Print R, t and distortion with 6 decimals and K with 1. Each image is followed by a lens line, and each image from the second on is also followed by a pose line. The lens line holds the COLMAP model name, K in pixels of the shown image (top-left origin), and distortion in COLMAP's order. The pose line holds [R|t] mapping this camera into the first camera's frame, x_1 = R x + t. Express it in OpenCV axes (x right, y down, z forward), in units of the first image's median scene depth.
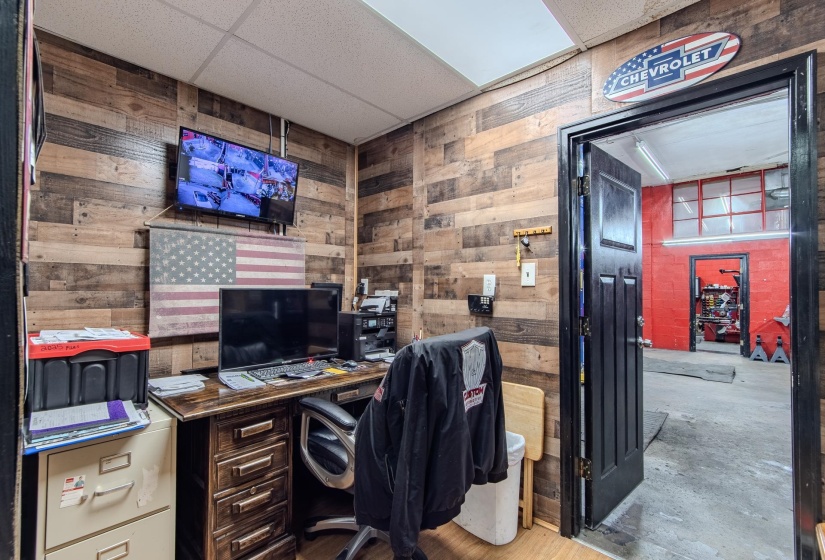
lens RADIAL K [[357.5, 0, 411.8], [0, 357.5, 284.2], [0, 0, 1]] dist [-0.008091, 0.005362]
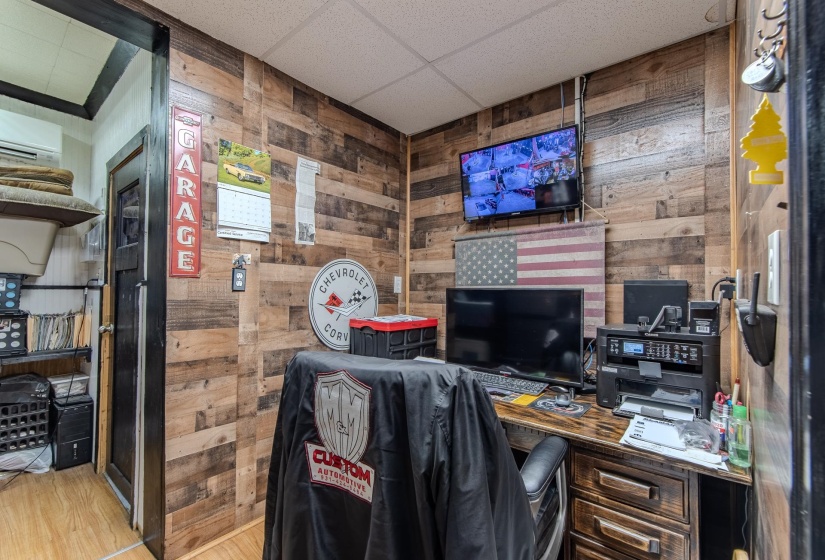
lens RADIAL K [[357.5, 0, 411.8], [0, 357.5, 284.2], [0, 0, 1]] dist [-0.008091, 0.005362]
pose [[0.072248, -0.022962, -0.997122, 0.465996], [0.009871, 0.999702, -0.022306, 0.018022], [0.997338, -0.008231, 0.072453, 0.660376]]
